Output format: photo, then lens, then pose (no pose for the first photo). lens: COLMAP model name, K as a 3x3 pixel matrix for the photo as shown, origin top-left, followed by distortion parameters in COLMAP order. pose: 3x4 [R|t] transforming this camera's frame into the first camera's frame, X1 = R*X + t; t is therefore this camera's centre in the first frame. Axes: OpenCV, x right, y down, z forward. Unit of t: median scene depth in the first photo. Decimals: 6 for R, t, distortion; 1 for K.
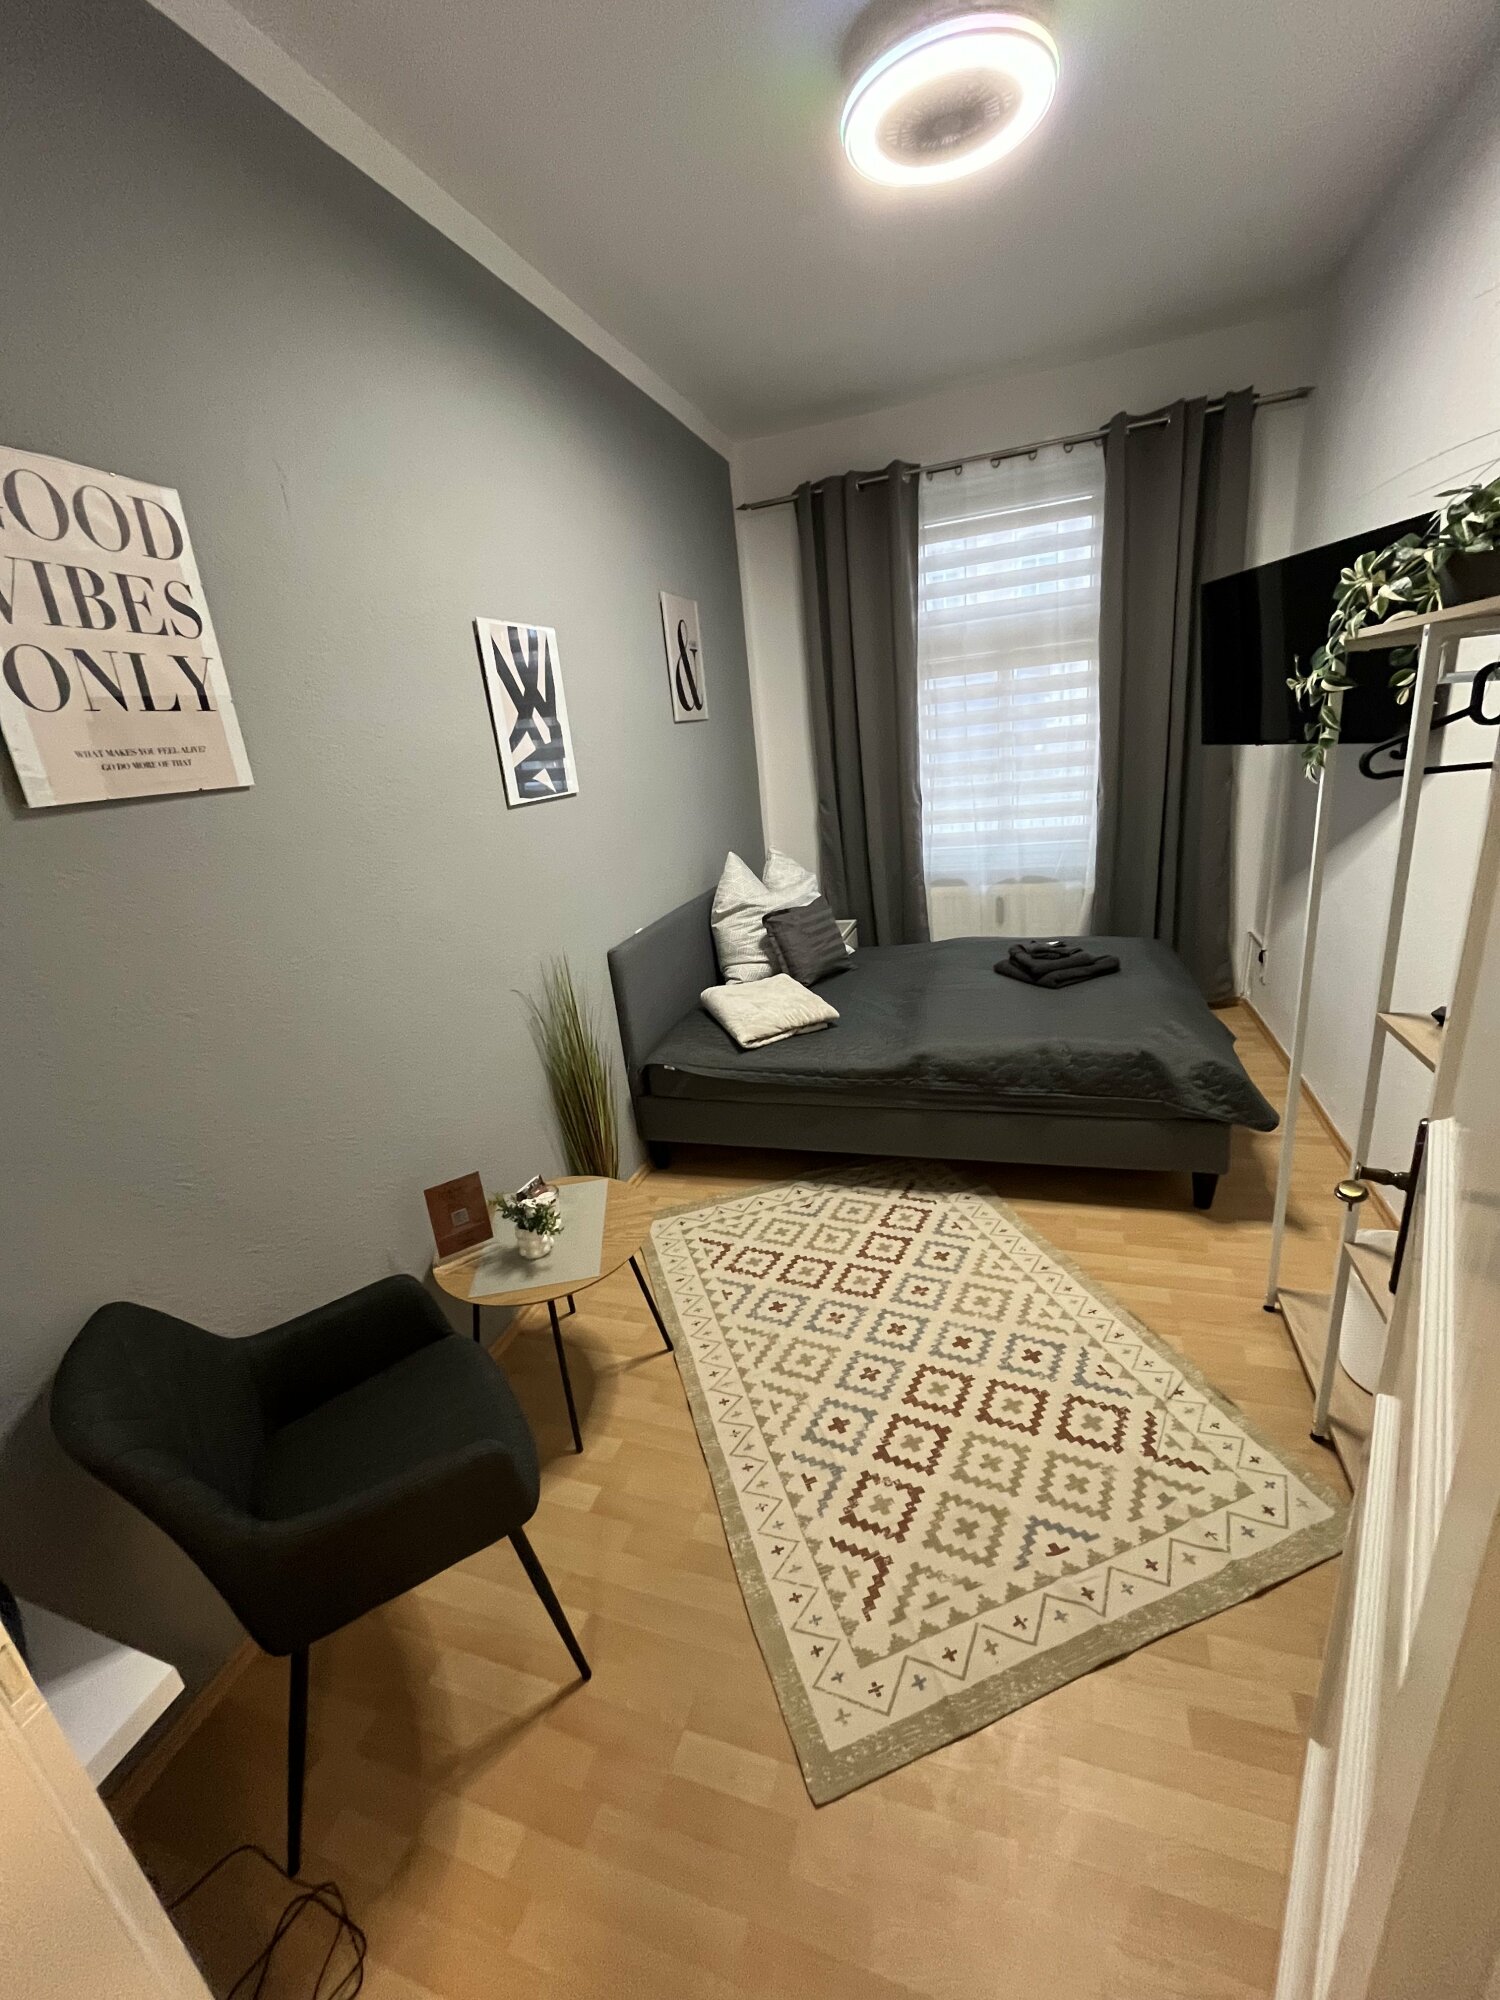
lens RADIAL K [[809.2, 0, 753.0], [0, 809.2, 1004.2], [0, 0, 1]] dist [-0.001960, -0.000689]
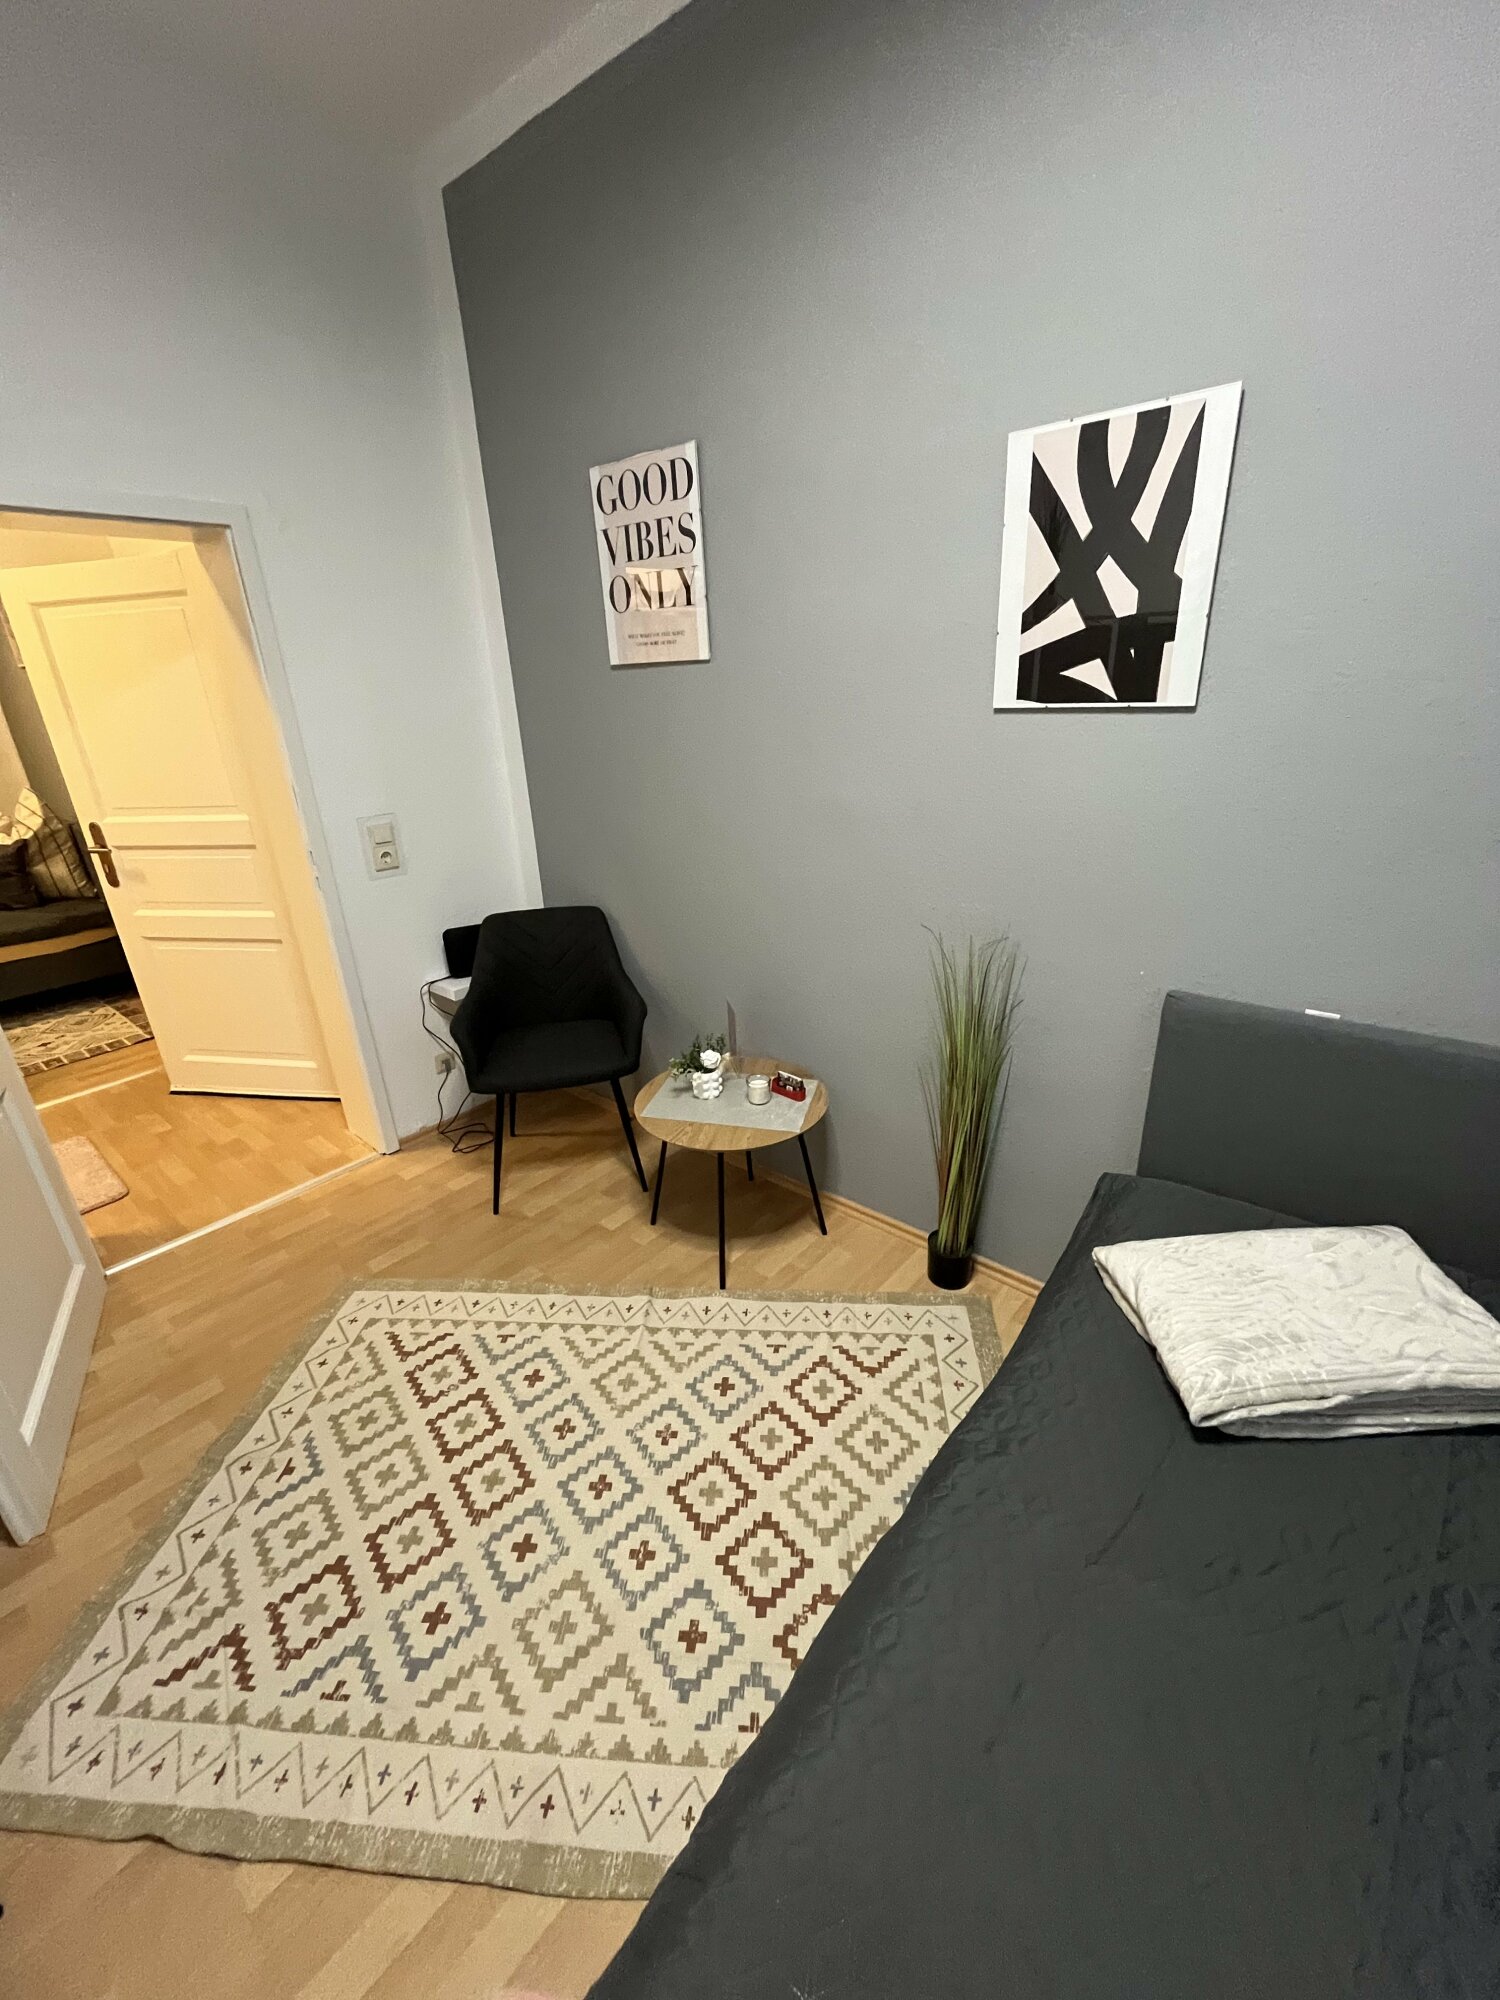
lens RADIAL K [[809.2, 0, 753.0], [0, 809.2, 1004.2], [0, 0, 1]] dist [-0.001960, -0.000689]
pose [[-0.365803, 0.450161, -0.814582, 0.500466], [-0.226093, 0.806041, 0.546973, -0.375271], [0.902812, 0.384256, -0.193074, 1.027739]]
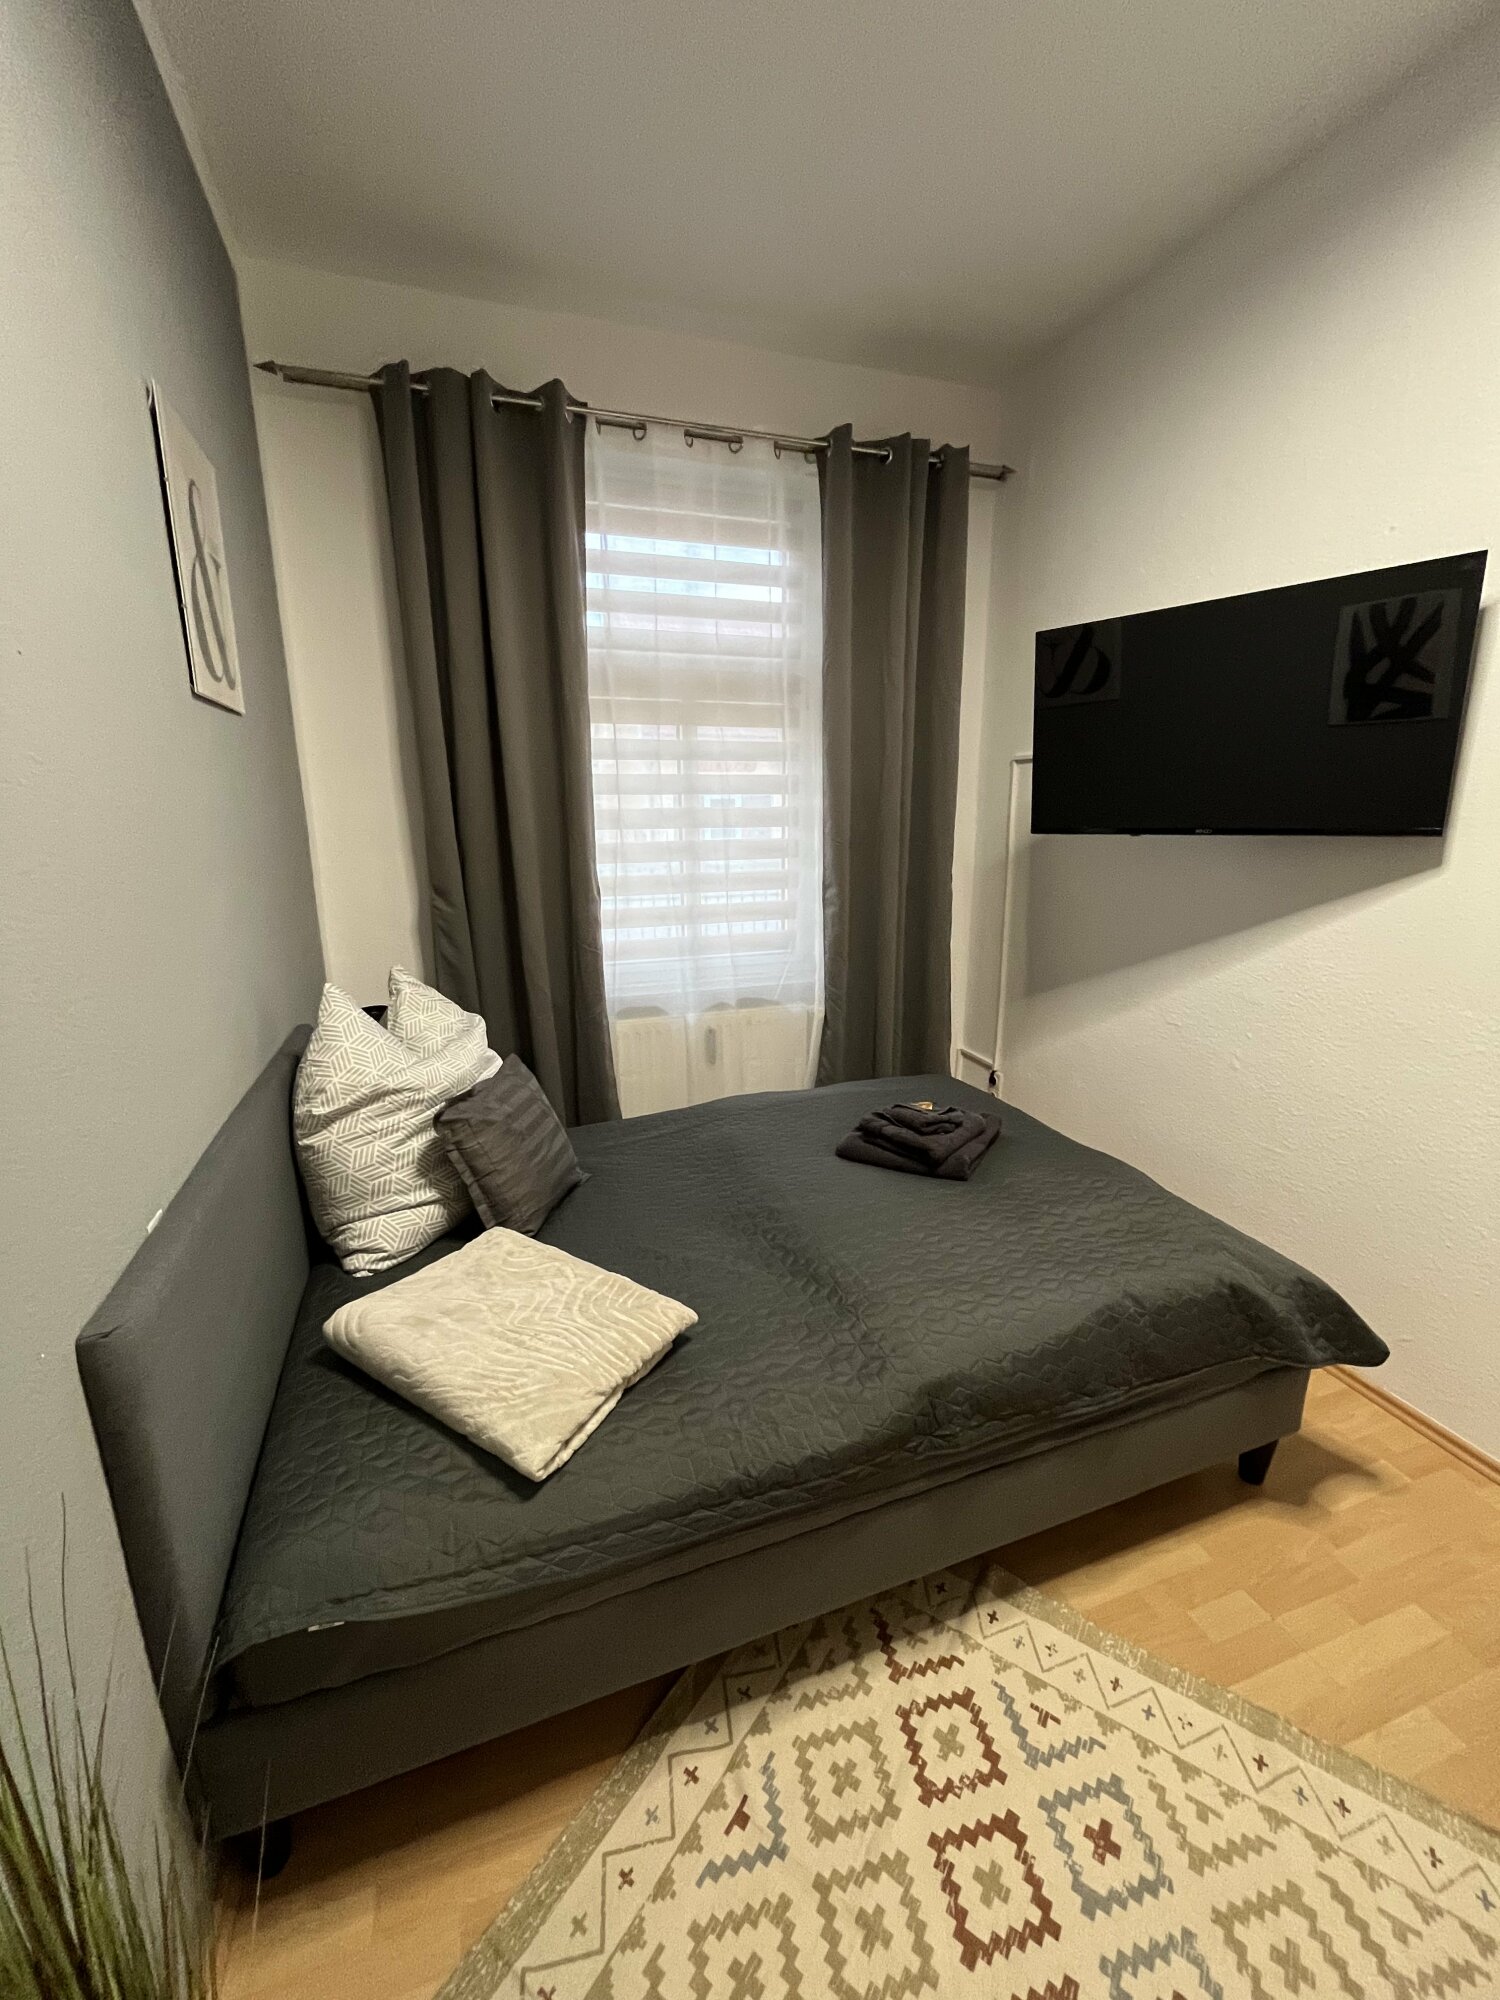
lens RADIAL K [[809.2, 0, 753.0], [0, 809.2, 1004.2], [0, 0, 1]] dist [-0.001960, -0.000689]
pose [[0.785832, -0.050896, 0.616342, -0.196130], [0.127873, 0.988443, -0.081414, -0.160539], [-0.605075, 0.142791, 0.783259, 0.724979]]
